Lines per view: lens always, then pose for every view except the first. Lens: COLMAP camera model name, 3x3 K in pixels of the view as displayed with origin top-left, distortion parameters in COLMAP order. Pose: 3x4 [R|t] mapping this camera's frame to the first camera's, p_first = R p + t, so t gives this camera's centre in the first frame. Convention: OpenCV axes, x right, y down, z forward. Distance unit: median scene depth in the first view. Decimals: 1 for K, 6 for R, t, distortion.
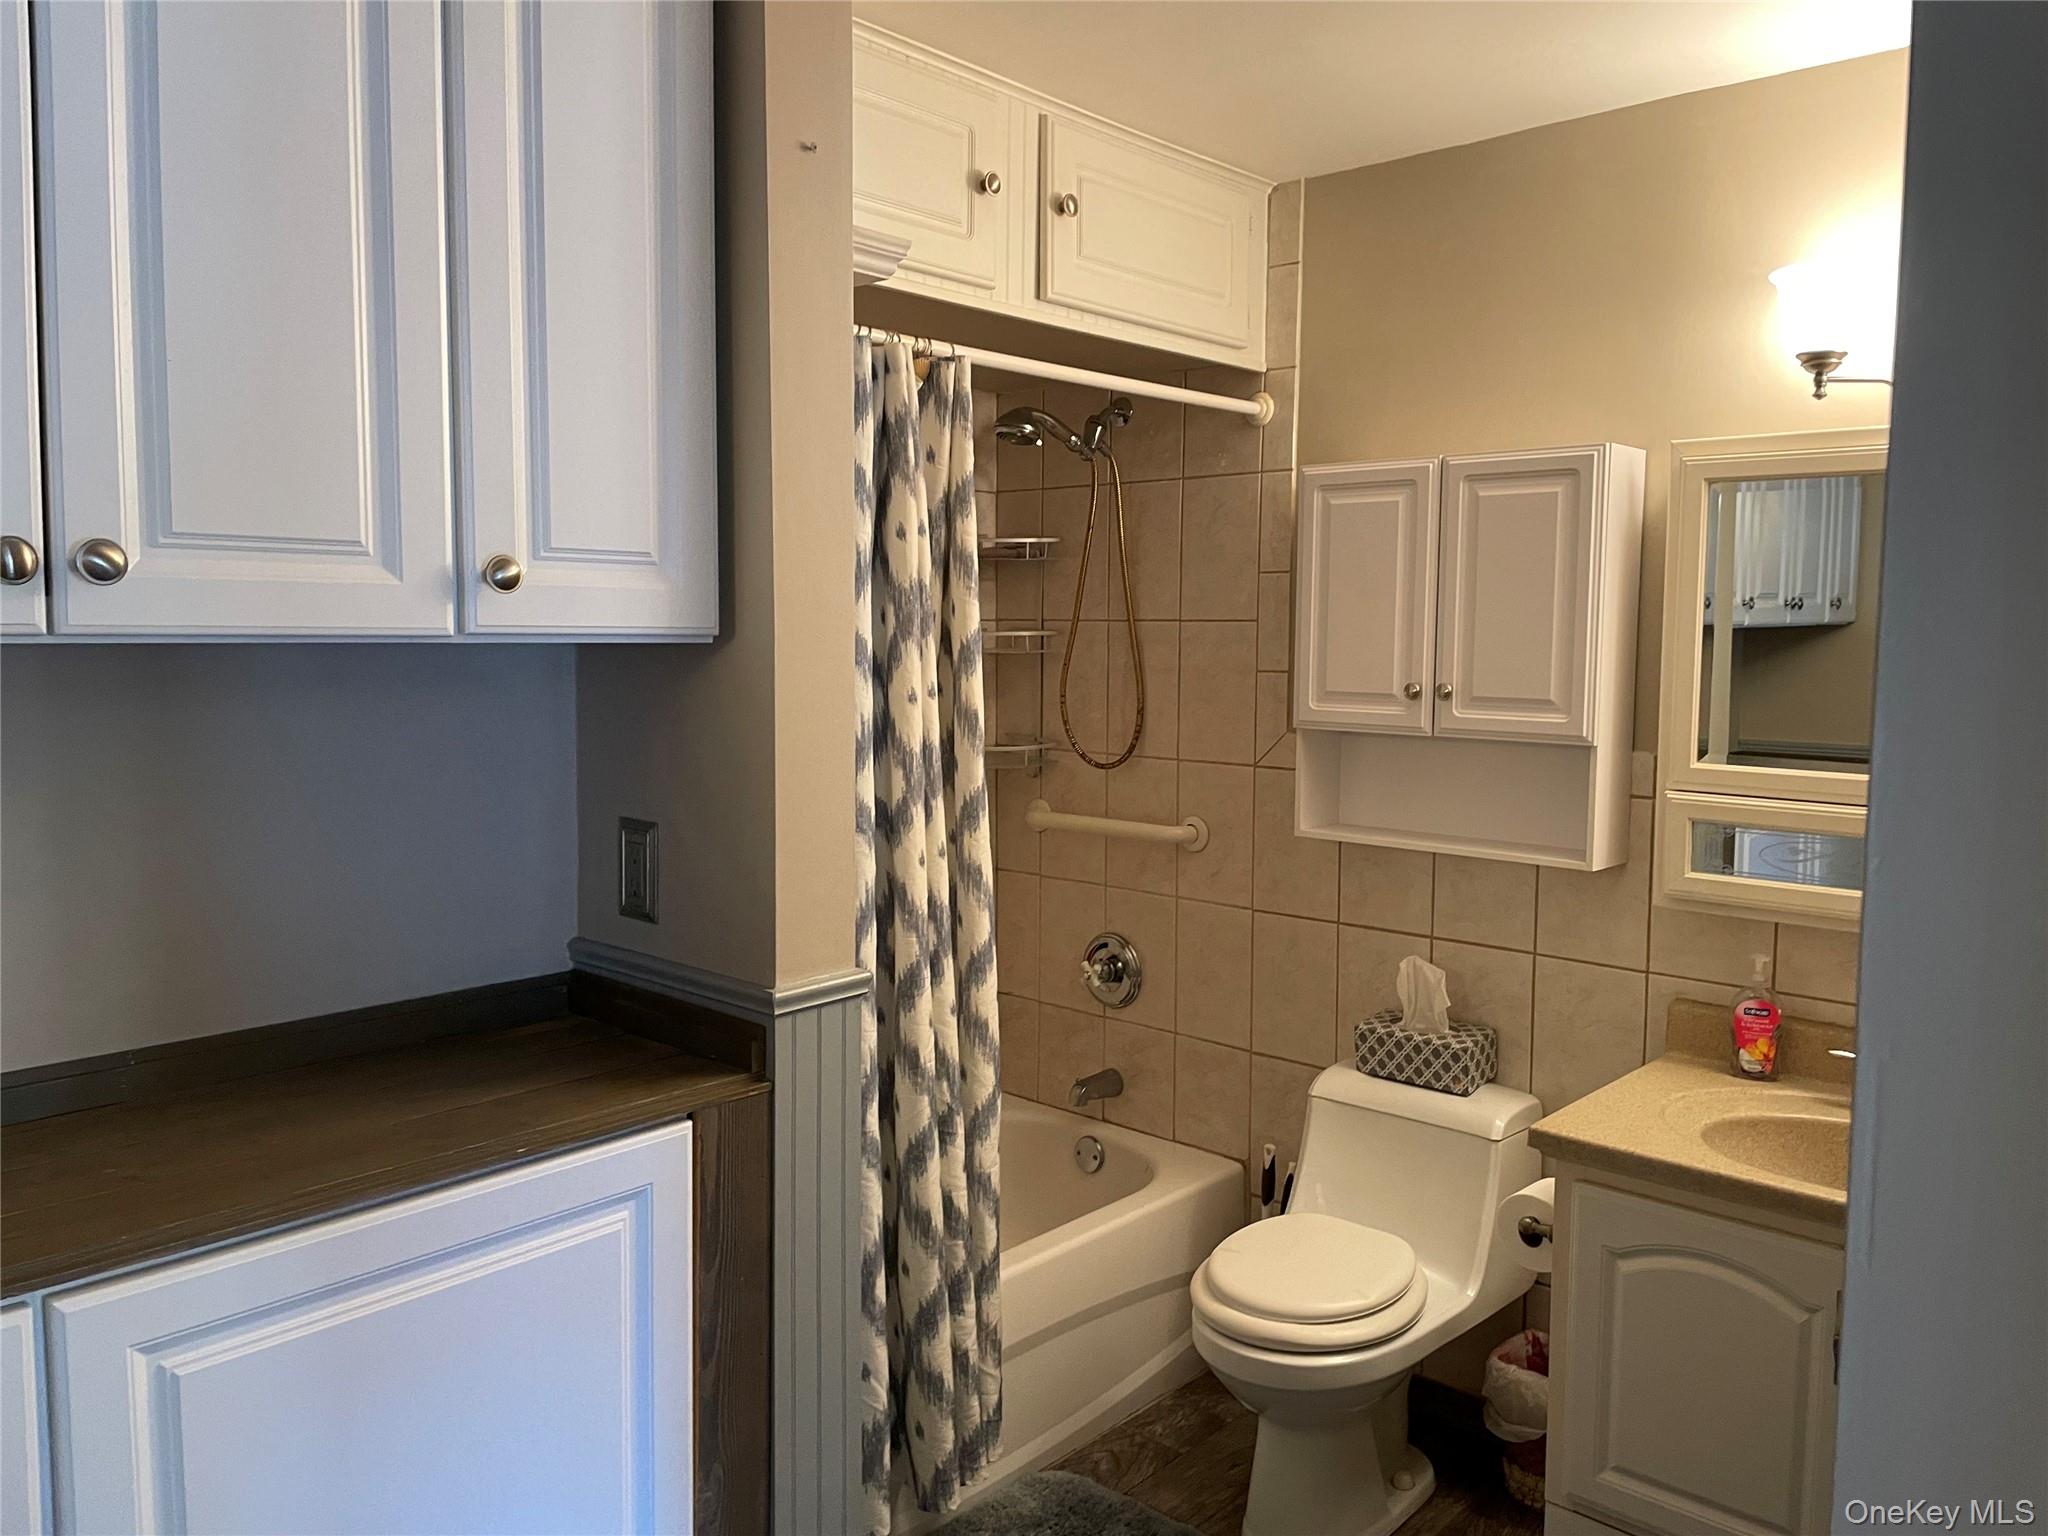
lens RADIAL K [[1543.3, 0, 1028.2], [0, 1543.3, 750.7], [0, 0, 1]] dist [0.081338, -0.098951]
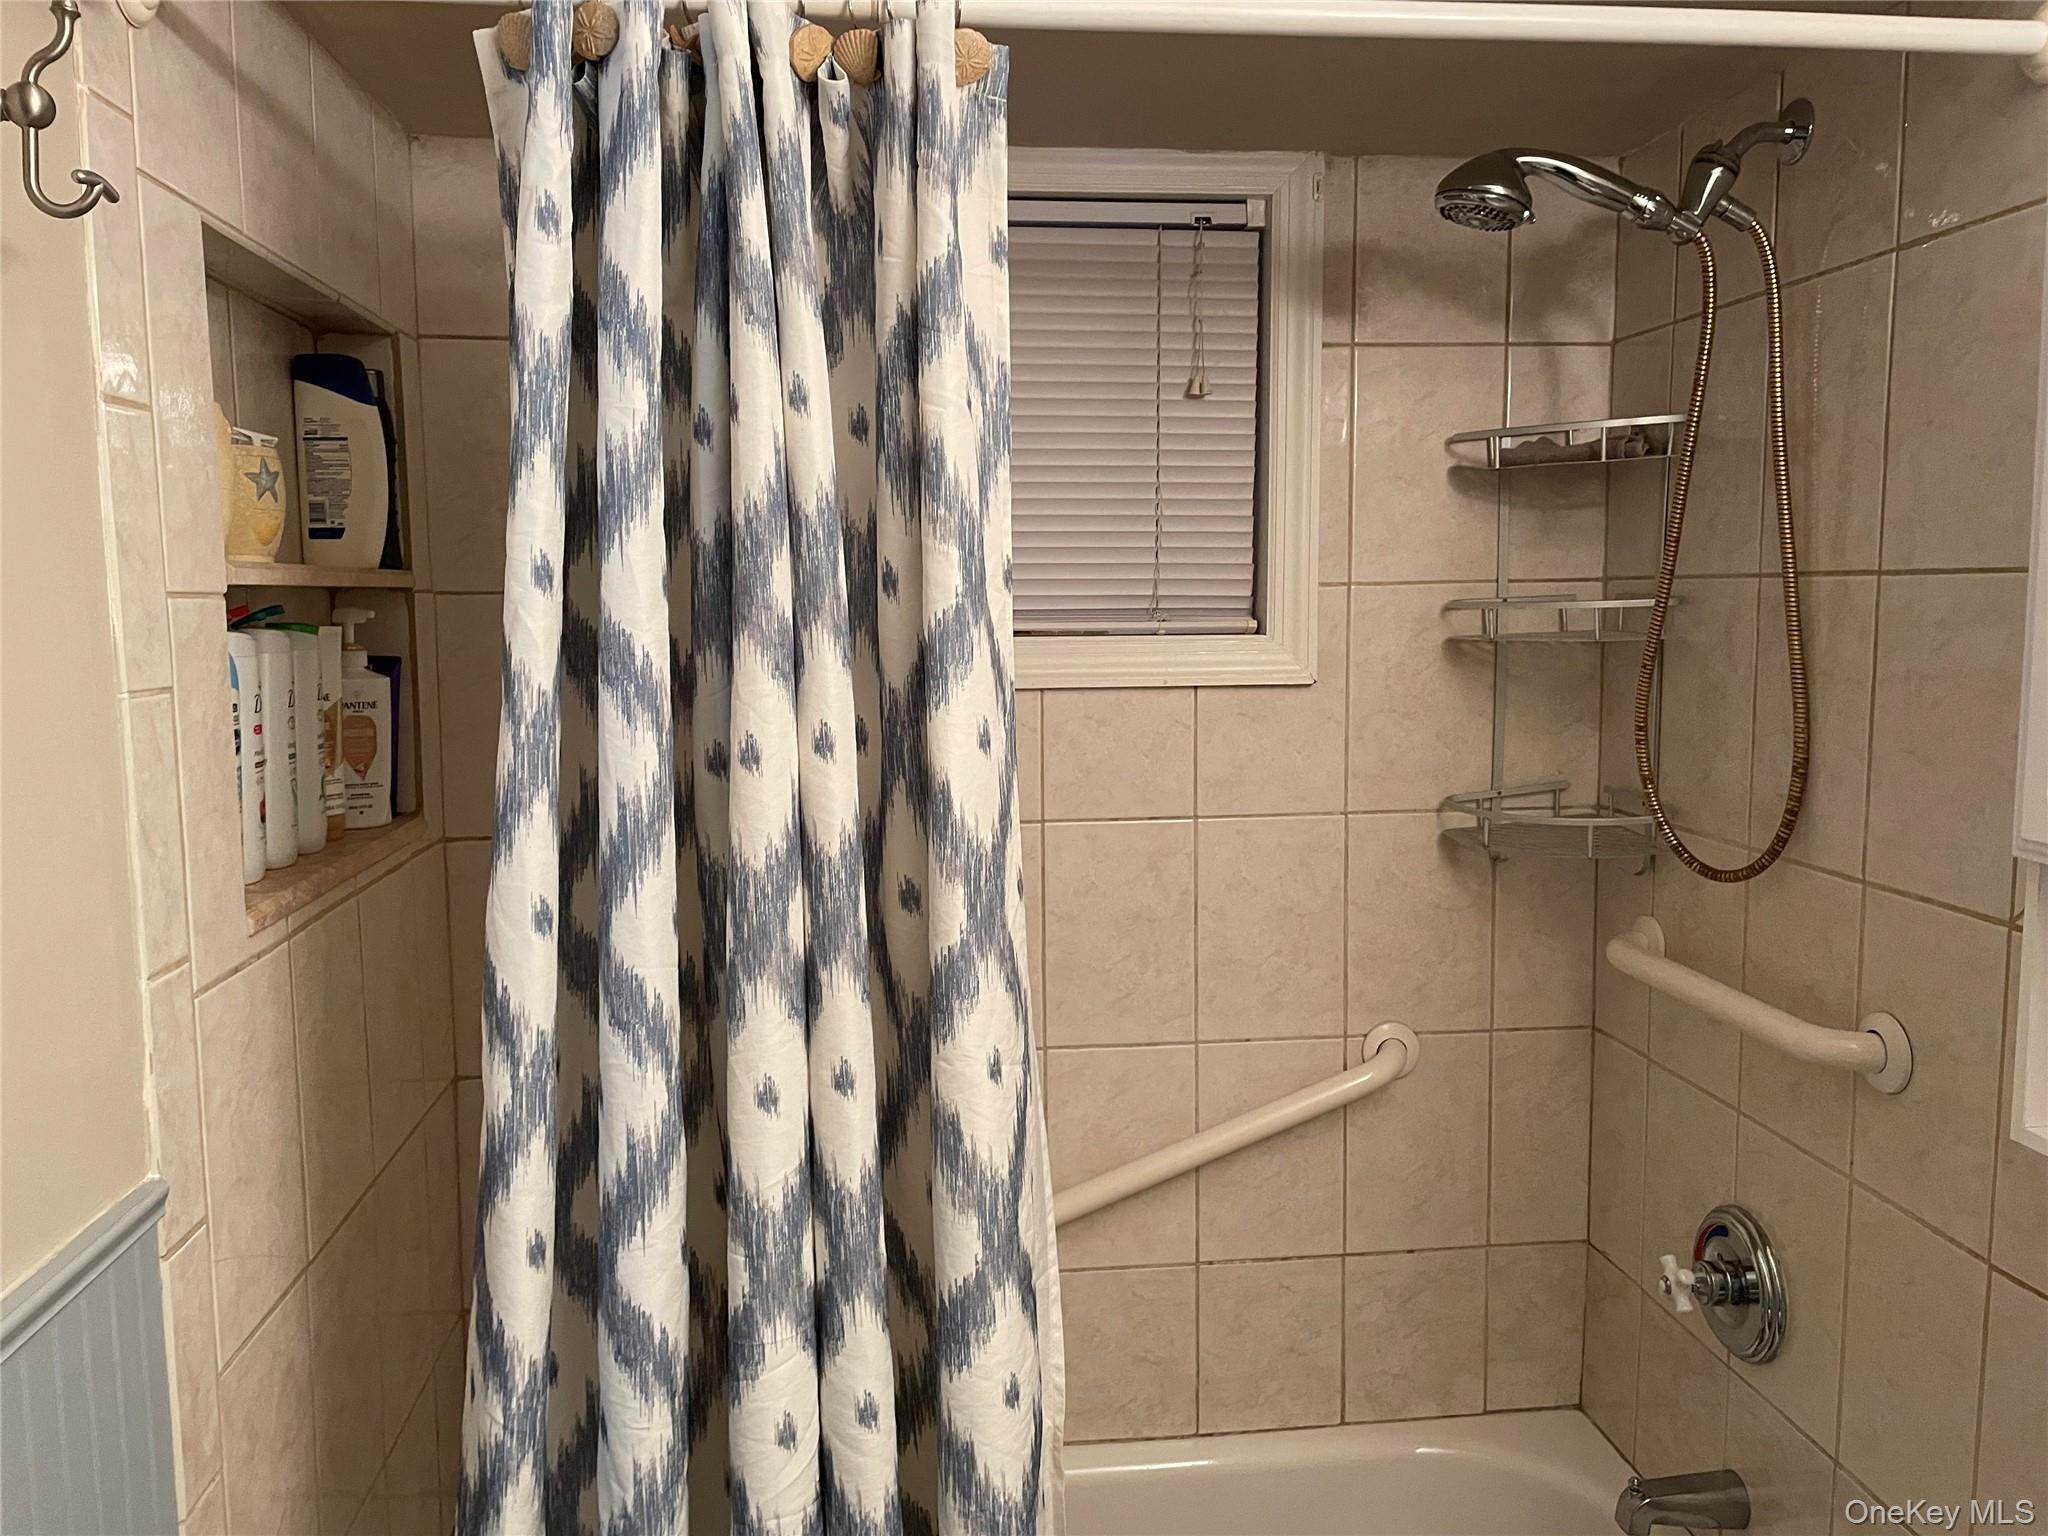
lens RADIAL K [[1543.3, 0, 1023.5], [0, 1543.3, 767.8], [0, 0, 1]] dist [0.081338, -0.098951]
pose [[0.754431, 0.058508, -0.653766, 0.285241], [-0.034522, 0.998178, 0.049493, -0.057031], [0.655471, -0.014770, 0.755076, 0.672923]]
